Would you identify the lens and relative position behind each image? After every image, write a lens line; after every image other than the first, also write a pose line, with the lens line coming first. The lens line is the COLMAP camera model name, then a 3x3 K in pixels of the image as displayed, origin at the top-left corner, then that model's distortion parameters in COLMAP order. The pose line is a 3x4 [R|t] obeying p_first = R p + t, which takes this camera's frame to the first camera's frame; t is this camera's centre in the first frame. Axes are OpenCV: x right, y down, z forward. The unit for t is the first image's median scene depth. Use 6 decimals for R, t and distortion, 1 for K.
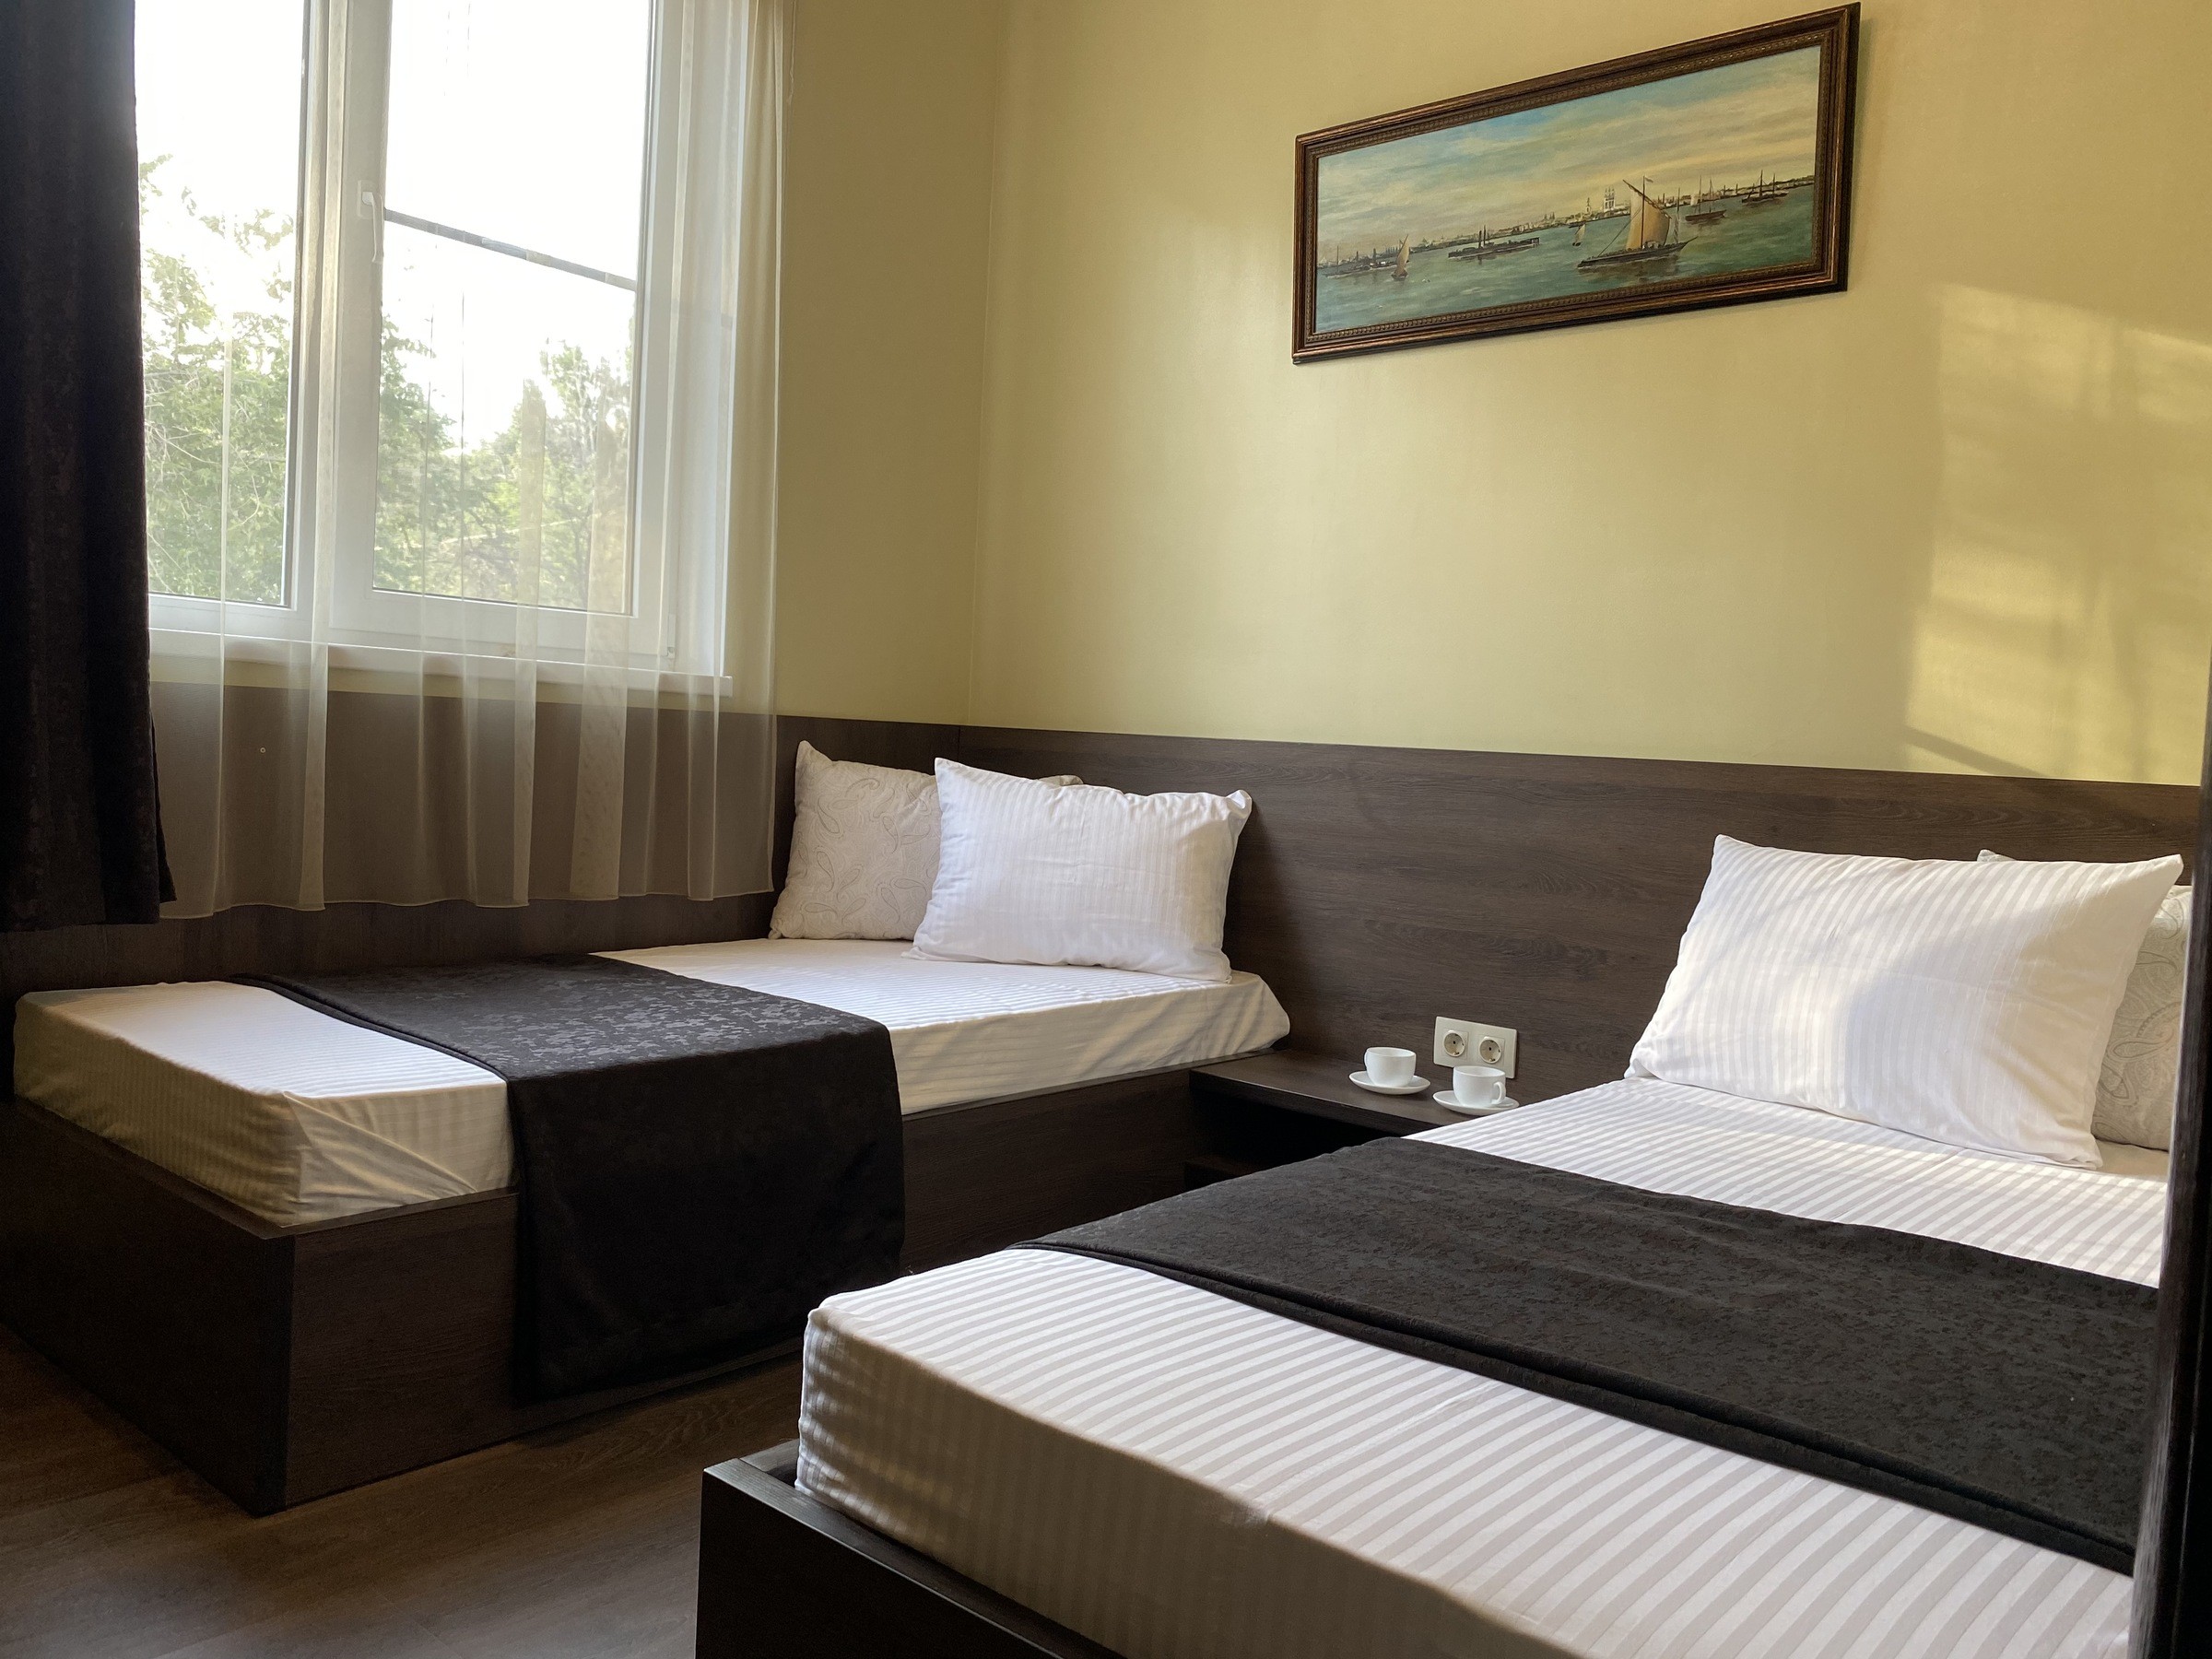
lens RADIAL K [[1708.0, 0, 1109.0], [0, 1708.0, 819.4], [0, 0, 1]] dist [0.019717, -0.003059]
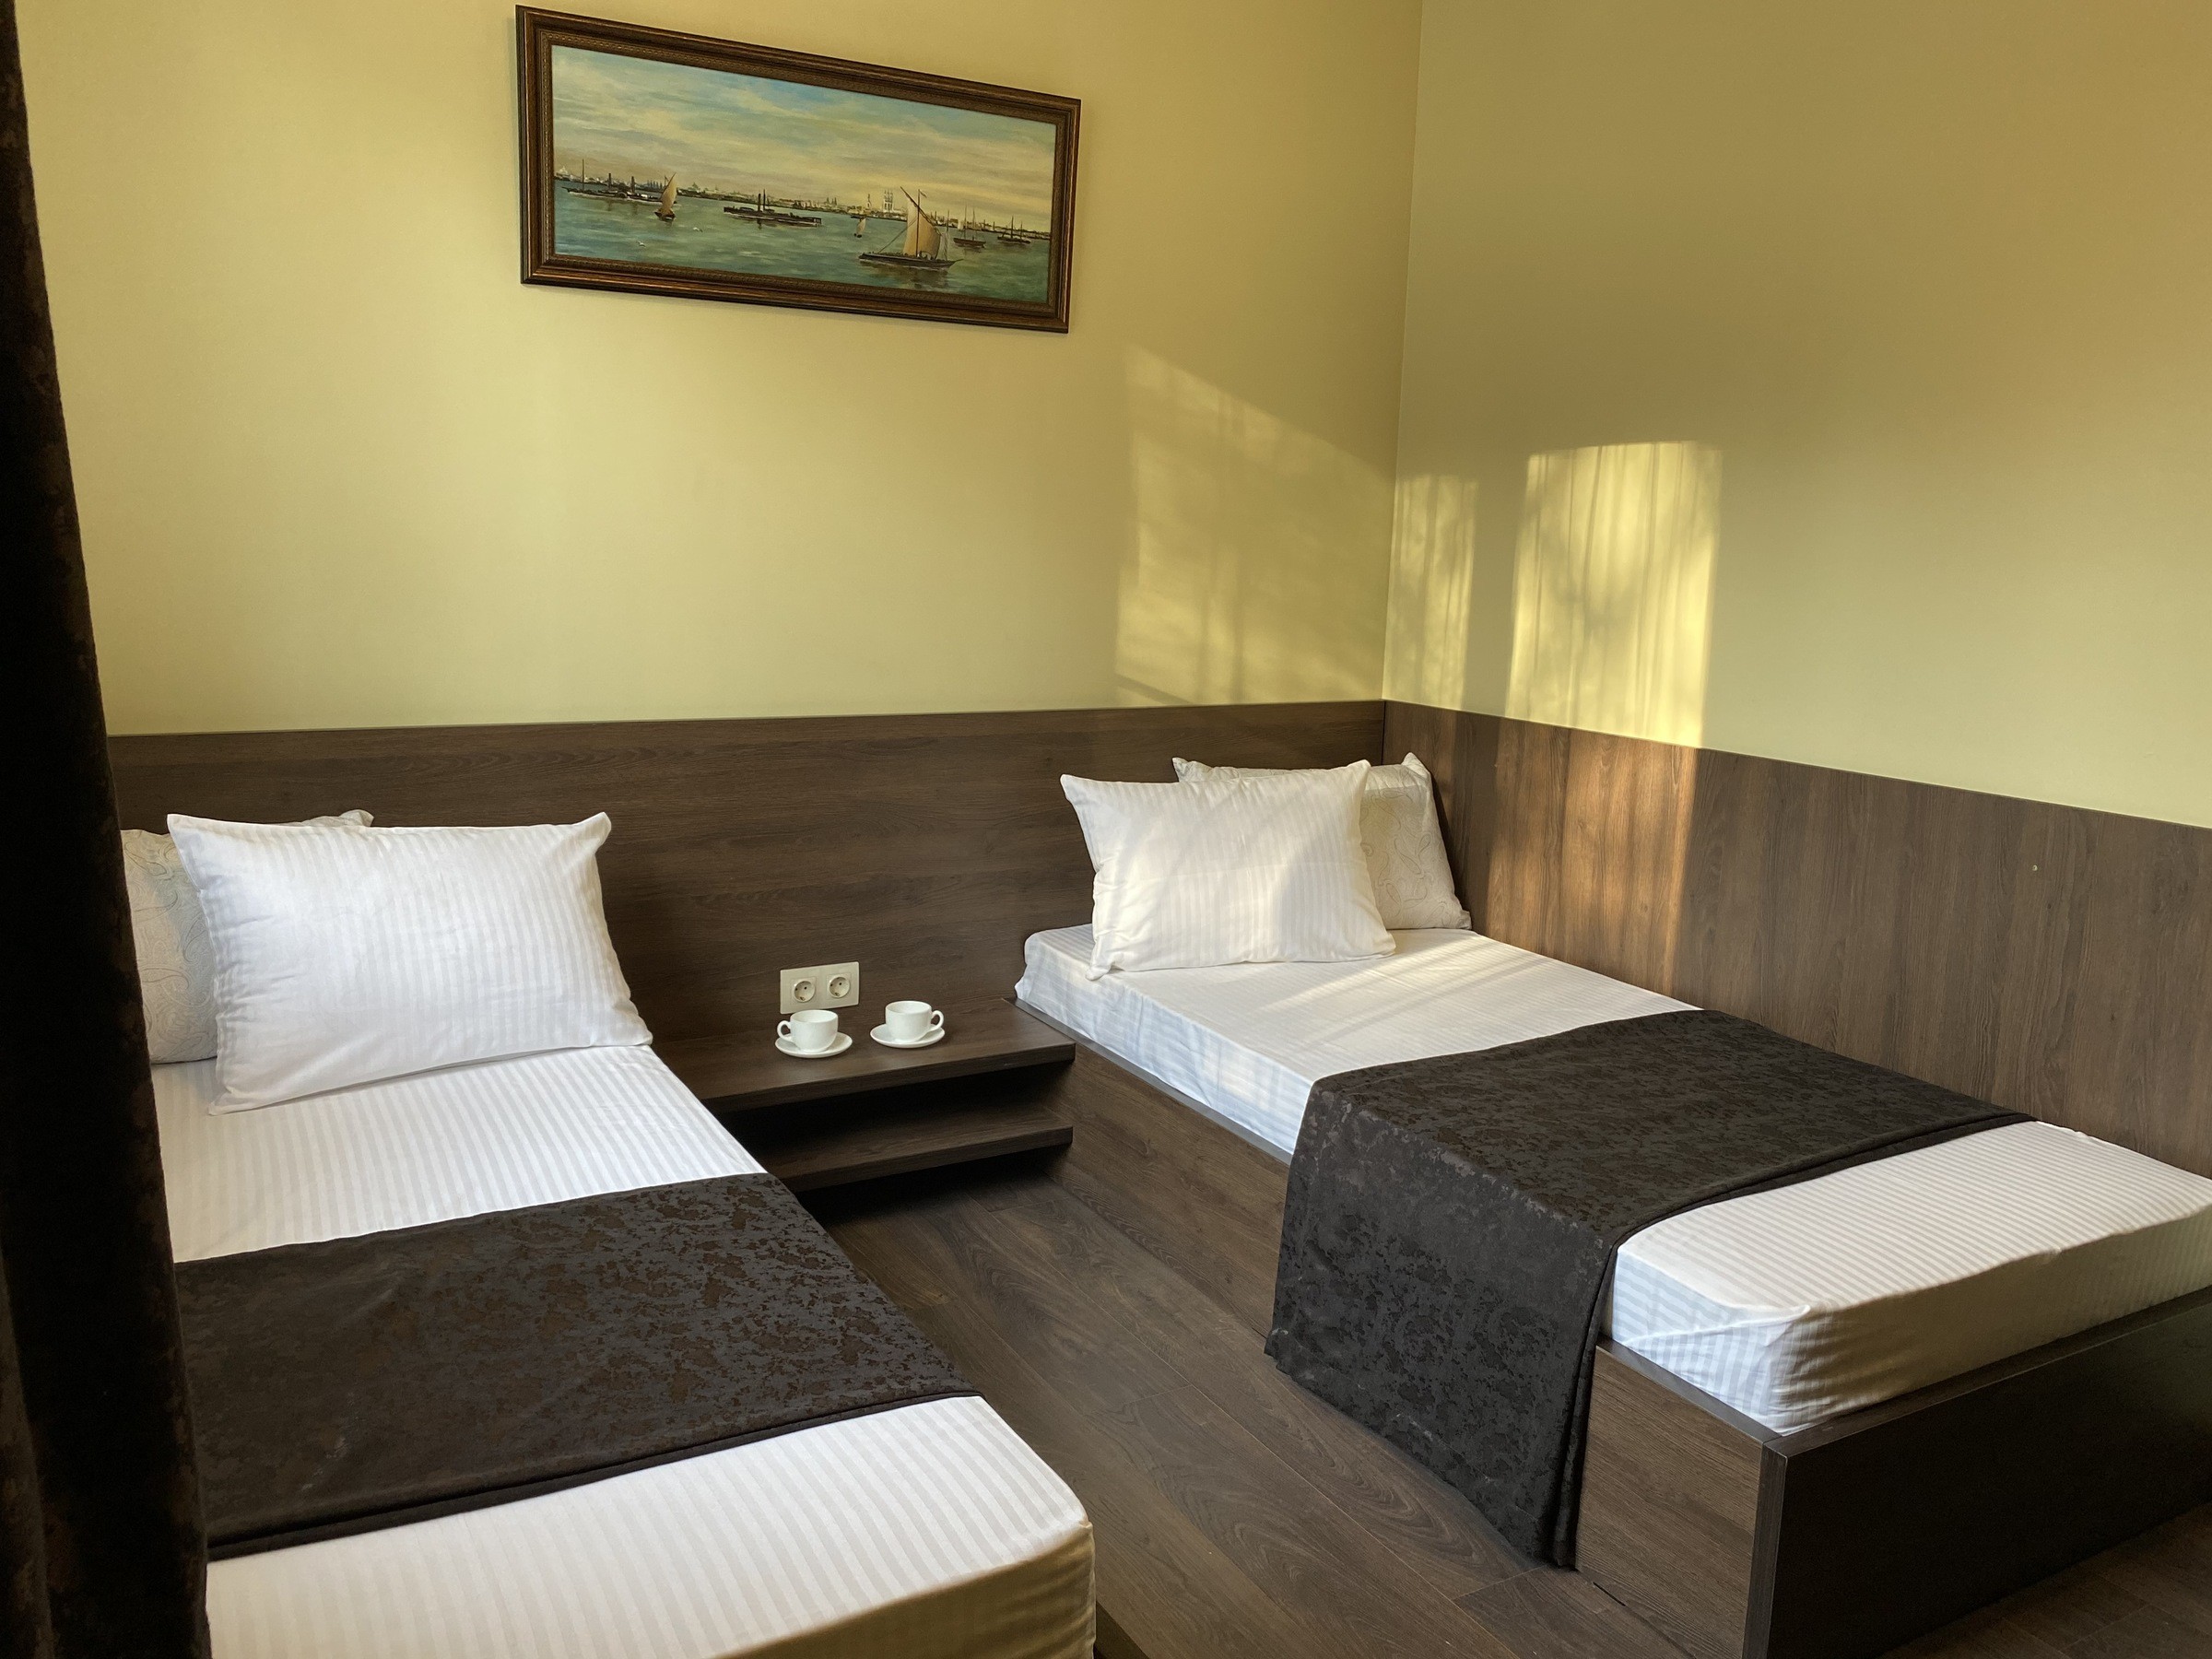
lens RADIAL K [[1708.0, 0, 1109.0], [0, 1708.0, 819.4], [0, 0, 1]] dist [0.019717, -0.003059]
pose [[0.335843, -0.203707, 0.919627, -0.733698], [0.030017, 0.978153, 0.205710, -0.198173], [-0.941440, -0.041482, 0.334620, 0.490584]]
